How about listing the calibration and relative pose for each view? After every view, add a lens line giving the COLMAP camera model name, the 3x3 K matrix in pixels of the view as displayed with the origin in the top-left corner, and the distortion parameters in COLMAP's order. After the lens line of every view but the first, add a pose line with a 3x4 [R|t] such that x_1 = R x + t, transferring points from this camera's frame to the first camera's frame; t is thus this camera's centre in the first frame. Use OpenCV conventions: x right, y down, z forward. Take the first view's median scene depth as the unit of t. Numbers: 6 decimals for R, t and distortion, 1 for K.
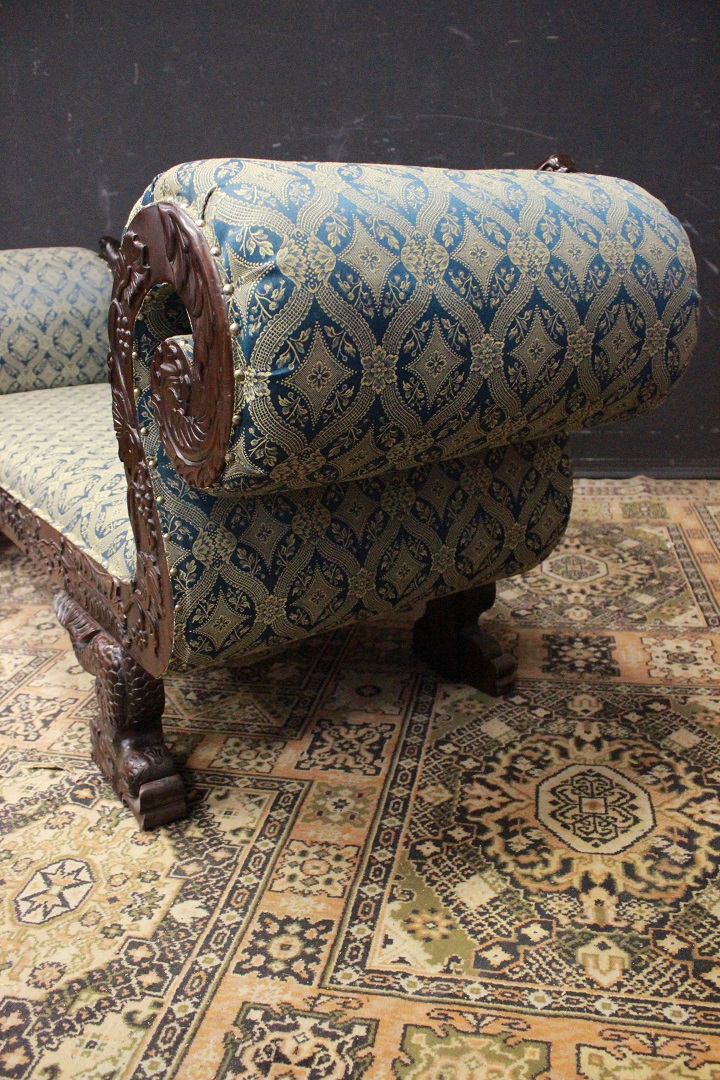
lens RADIAL K [[910.1, 0, 360.0], [0, 910.1, 540.0], [0, 0, 1]] dist [-0.145754, -0.002848]
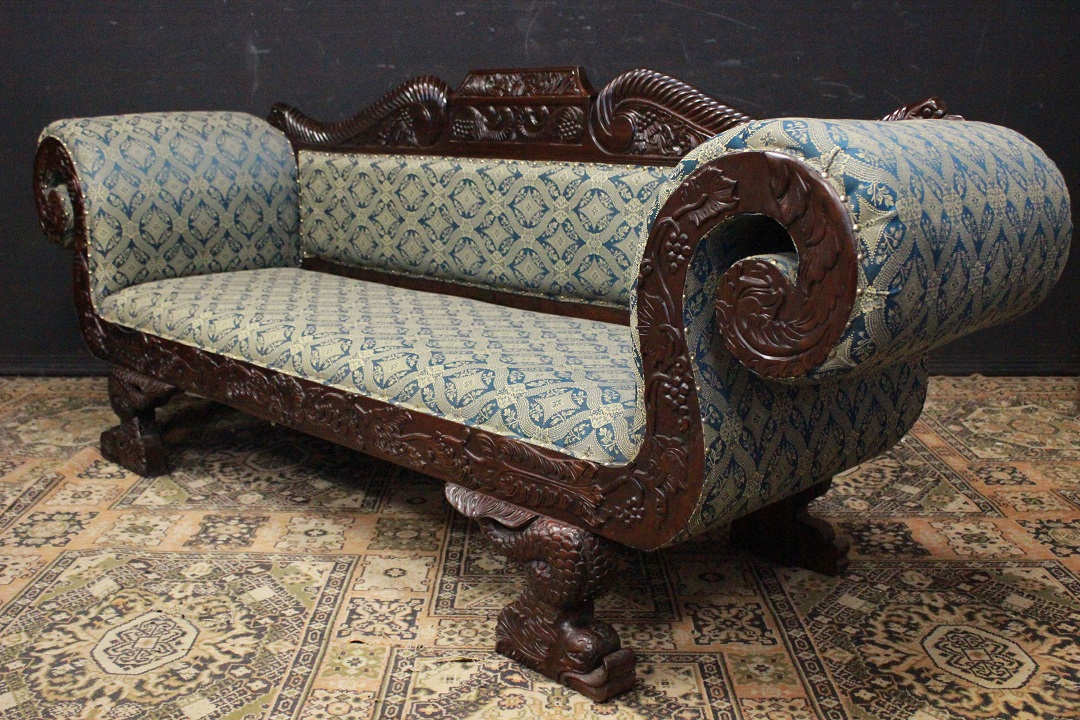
lens RADIAL K [[1142.0, 0, 540.0], [0, 1142.0, 360.0], [0, 0, 1]] dist [-0.106655, 0.044030]
pose [[0.979651, 0.004268, 0.200664, -0.624501], [0.012689, 0.996457, -0.083140, 0.033433], [-0.200308, 0.083994, 0.976126, -0.353851]]
